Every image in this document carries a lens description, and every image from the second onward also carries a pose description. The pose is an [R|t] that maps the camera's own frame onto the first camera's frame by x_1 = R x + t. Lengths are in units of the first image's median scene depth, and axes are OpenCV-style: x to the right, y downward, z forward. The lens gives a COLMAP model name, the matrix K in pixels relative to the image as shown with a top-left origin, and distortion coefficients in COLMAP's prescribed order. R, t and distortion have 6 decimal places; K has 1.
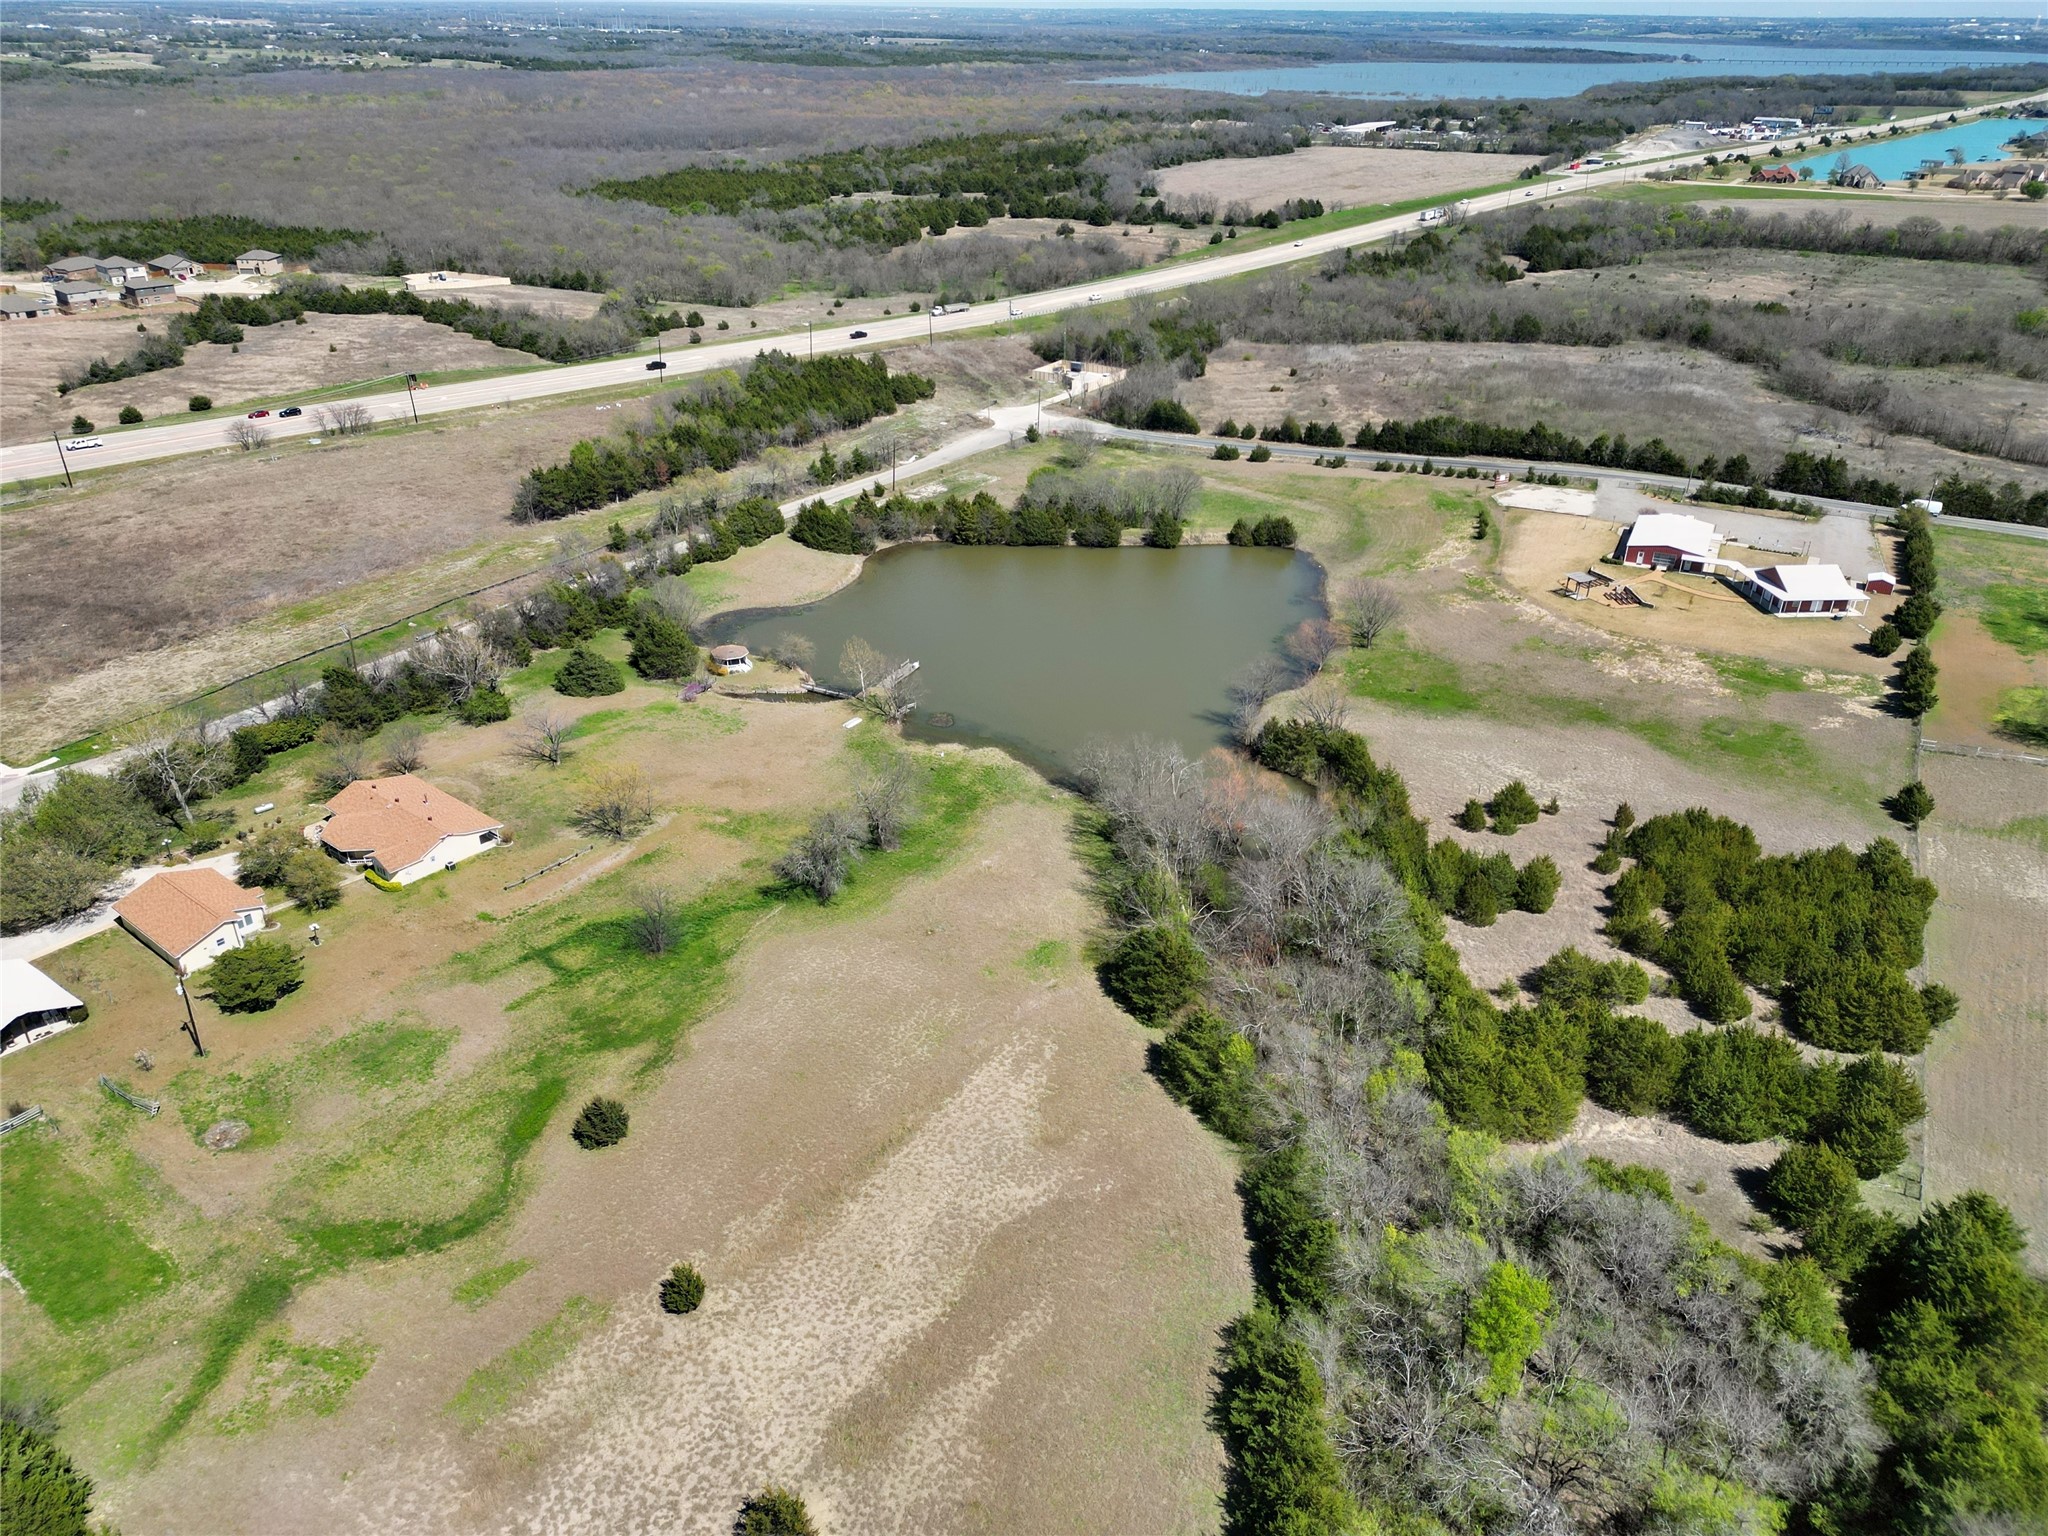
lens RADIAL K [[1417.1, 0, 1030.1], [0, 1417.1, 796.6], [0, 0, 1]] dist [0.088520, -0.086518]
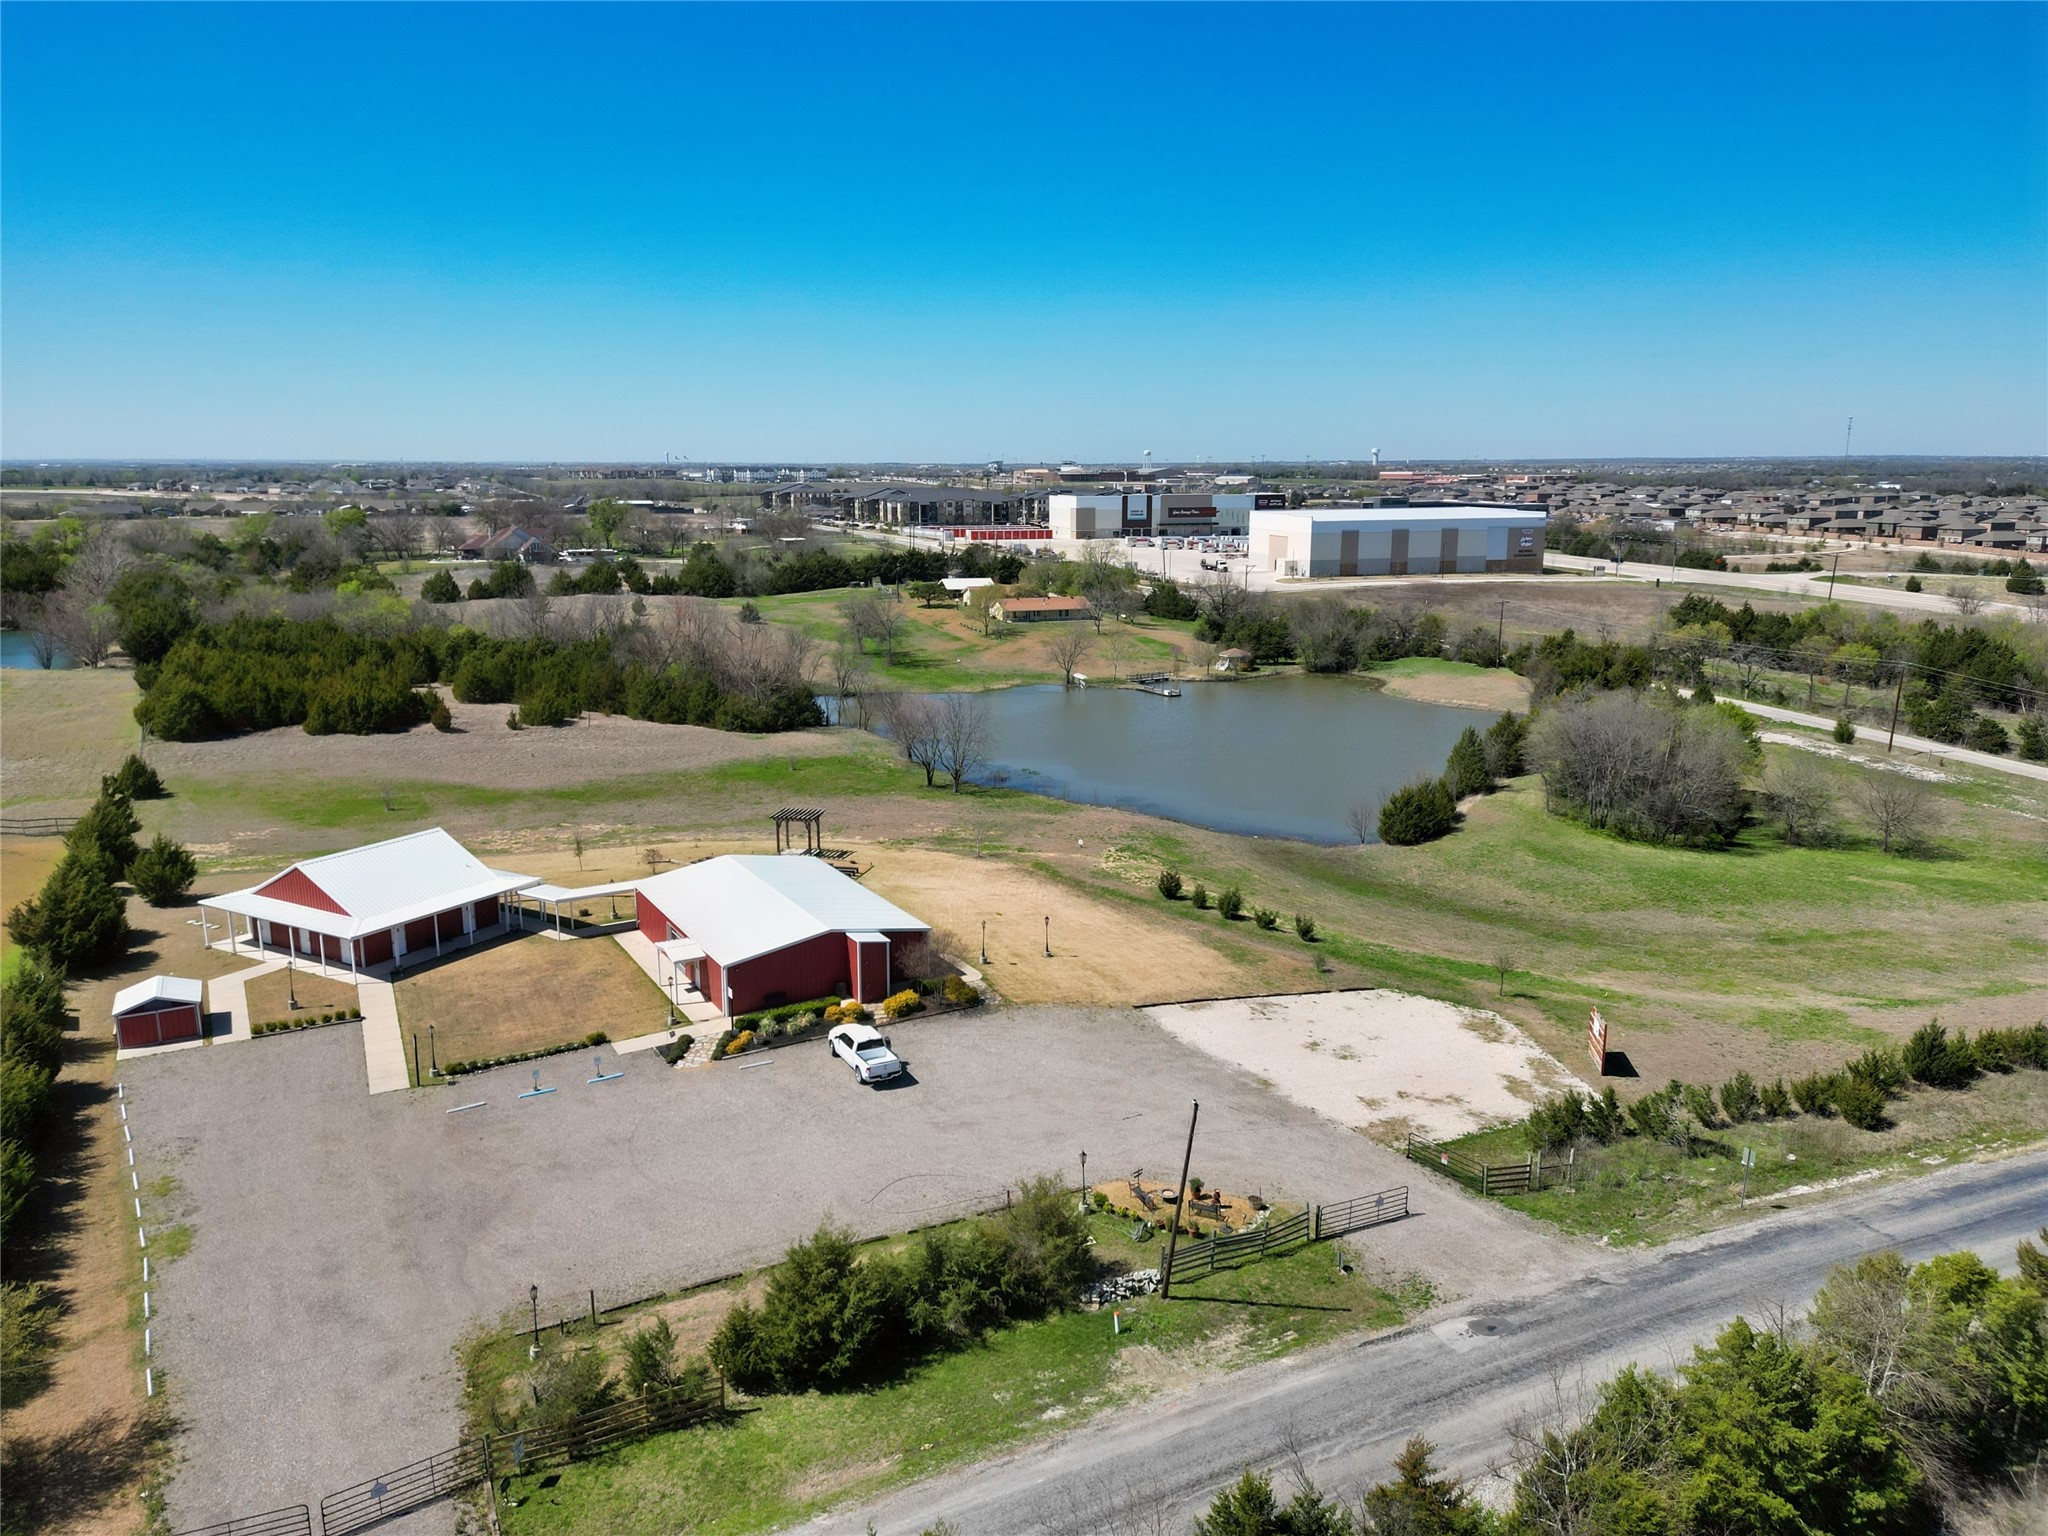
lens RADIAL K [[1428.4, 0, 1028.2], [0, 1428.4, 766.6], [0, 0, 1]] dist [0.092407, -0.096495]
pose [[-0.559268, 0.158192, -0.813753, 0.741602], [-0.407170, 0.802641, 0.435867, -0.414269], [0.722103, 0.575102, -0.384481, 1.244069]]
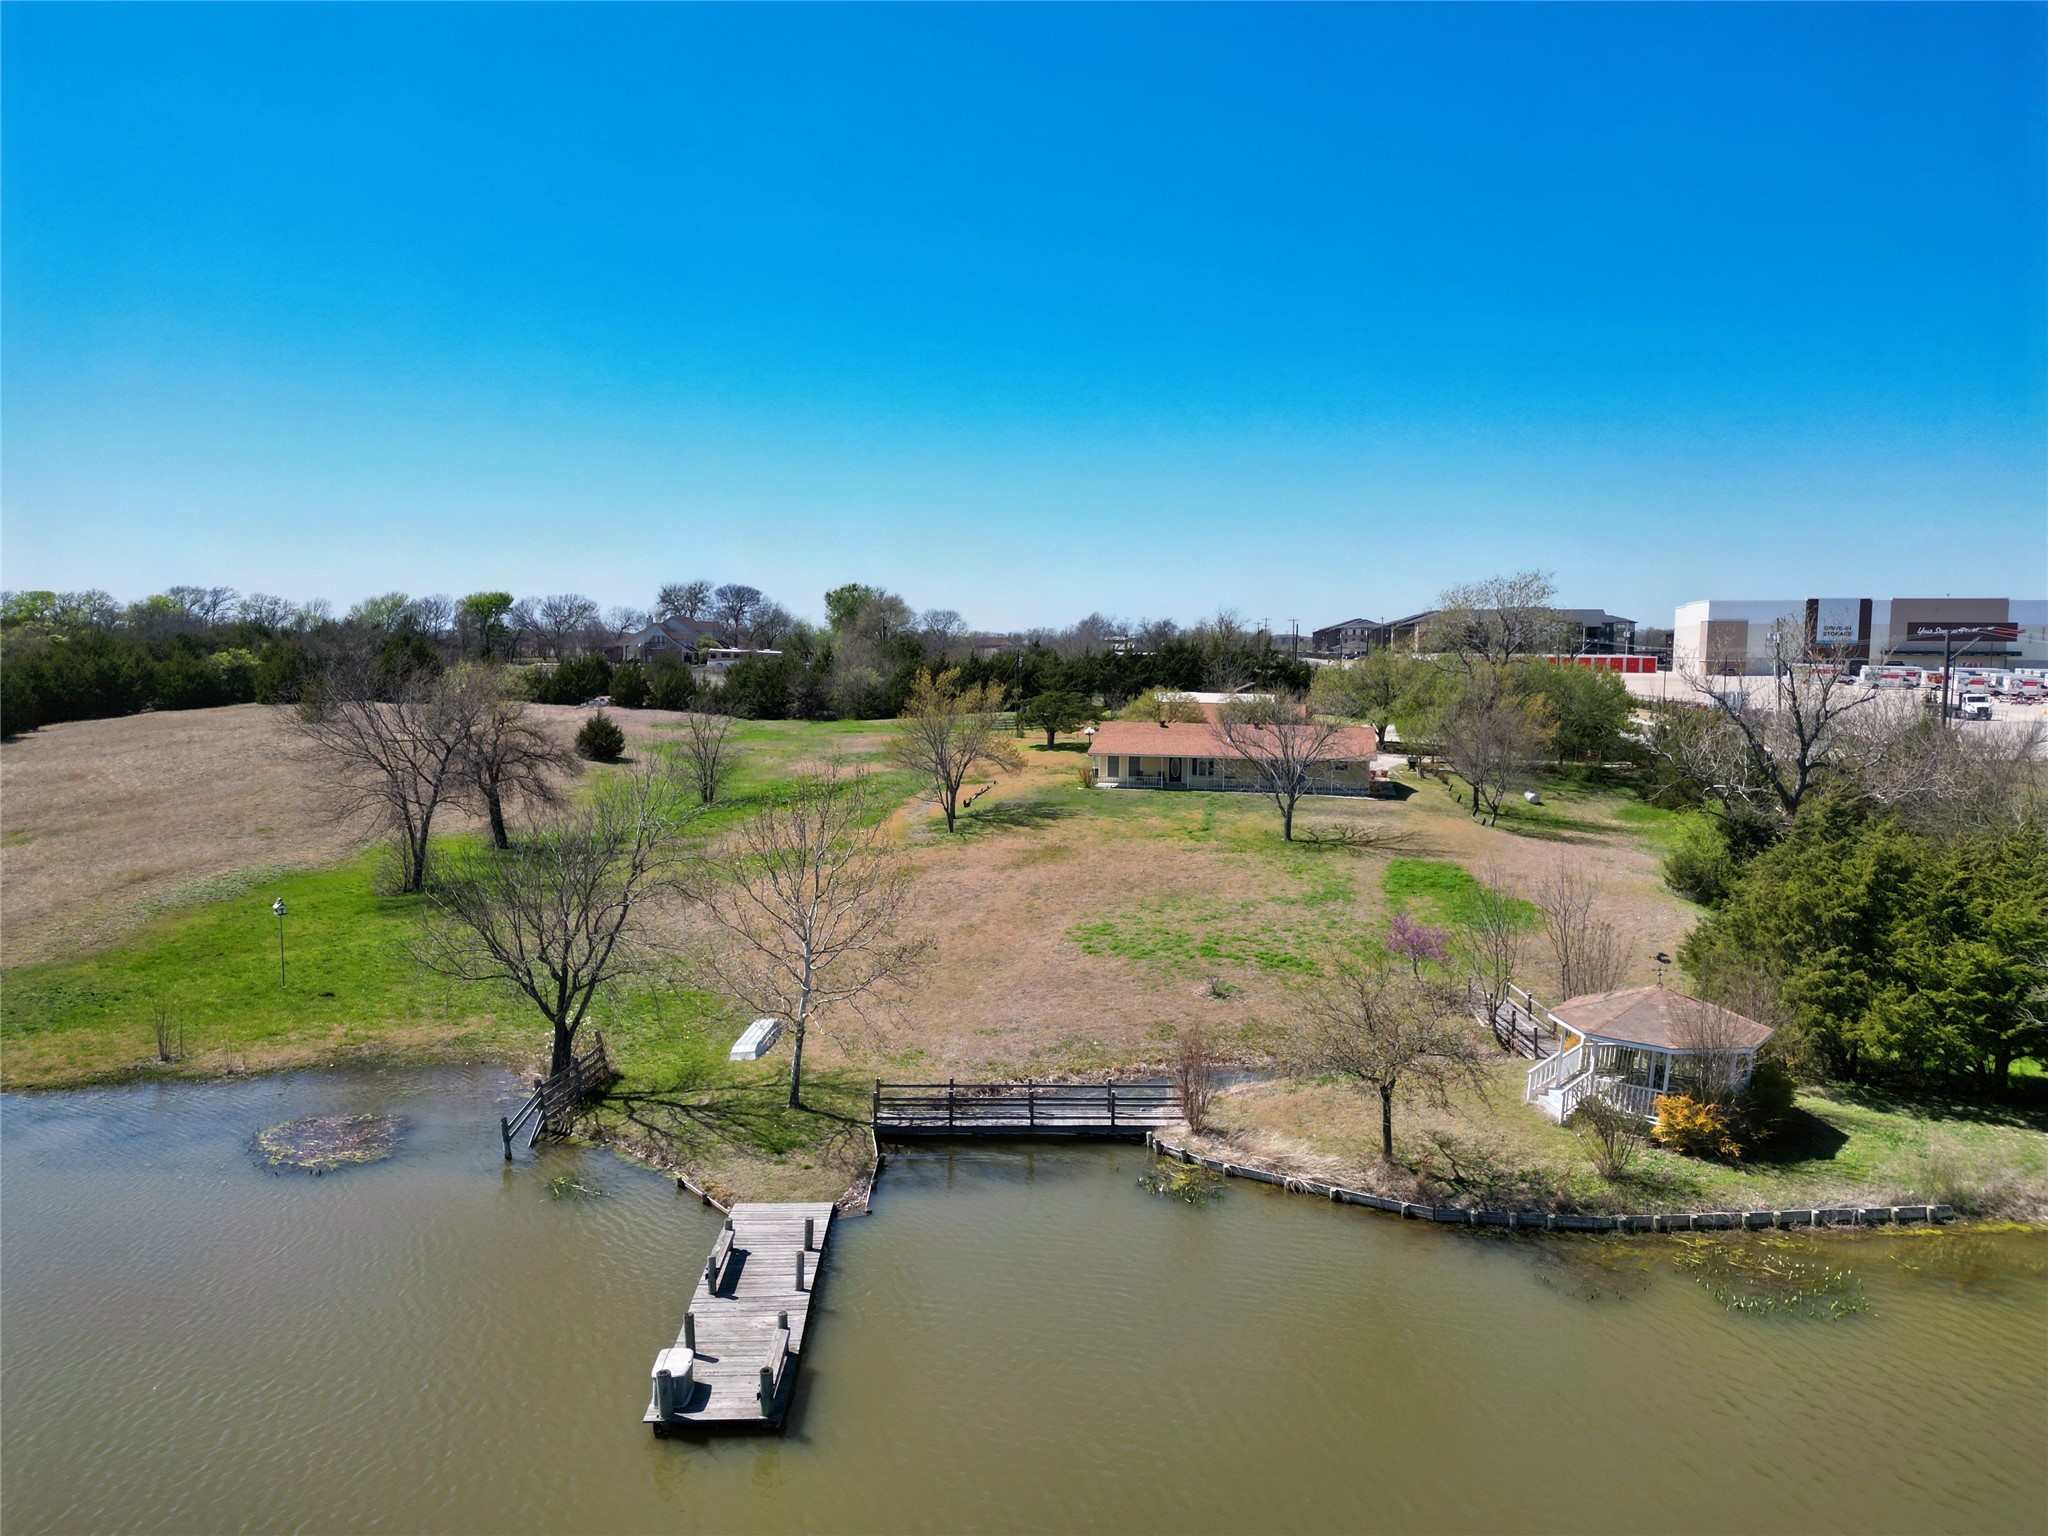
lens RADIAL K [[1428.4, 0, 1028.2], [0, 1428.4, 766.6], [0, 0, 1]] dist [0.092407, -0.096495]
pose [[-0.890062, 0.016045, -0.455556, -0.048422], [-0.238978, 0.834606, 0.496309, -0.182894], [0.388173, 0.550614, -0.739017, 0.989622]]
